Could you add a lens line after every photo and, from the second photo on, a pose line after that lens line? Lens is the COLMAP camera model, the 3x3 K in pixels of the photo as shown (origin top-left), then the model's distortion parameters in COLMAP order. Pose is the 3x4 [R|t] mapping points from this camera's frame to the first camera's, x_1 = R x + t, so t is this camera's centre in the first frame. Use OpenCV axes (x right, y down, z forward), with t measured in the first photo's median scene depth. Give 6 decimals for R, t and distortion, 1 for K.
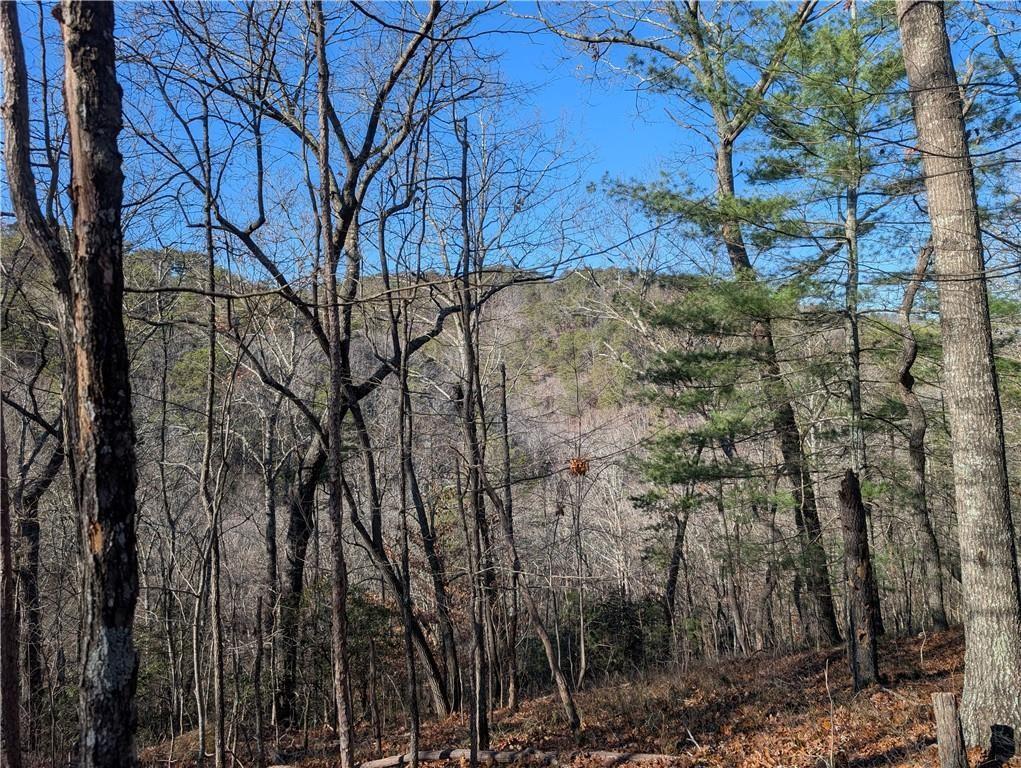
lens RADIAL K [[704.3, 0, 508.3], [0, 704.3, 381.5], [0, 0, 1]] dist [-0.003157, -0.003625]
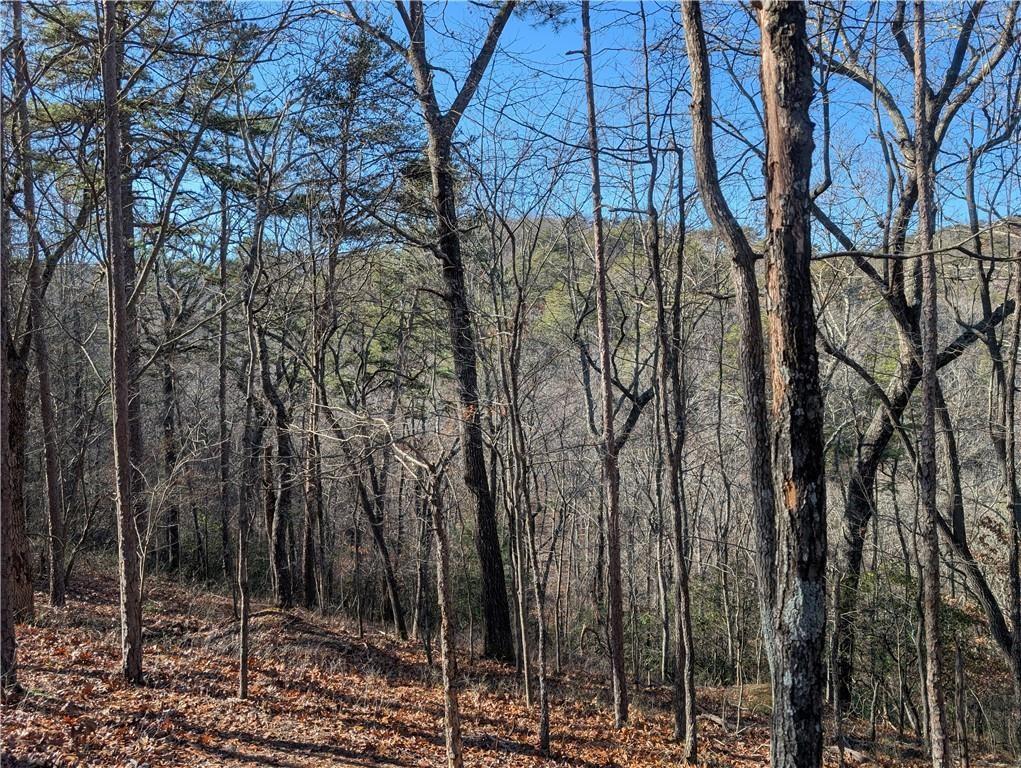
lens RADIAL K [[704.3, 0, 508.1], [0, 704.3, 384.9], [0, 0, 1]] dist [-0.003157, -0.003625]
pose [[0.748436, 0.029943, -0.662531, -0.200586], [0.000265, 0.998967, 0.045449, 0.008687], [0.663207, -0.034191, 0.747655, -0.069602]]
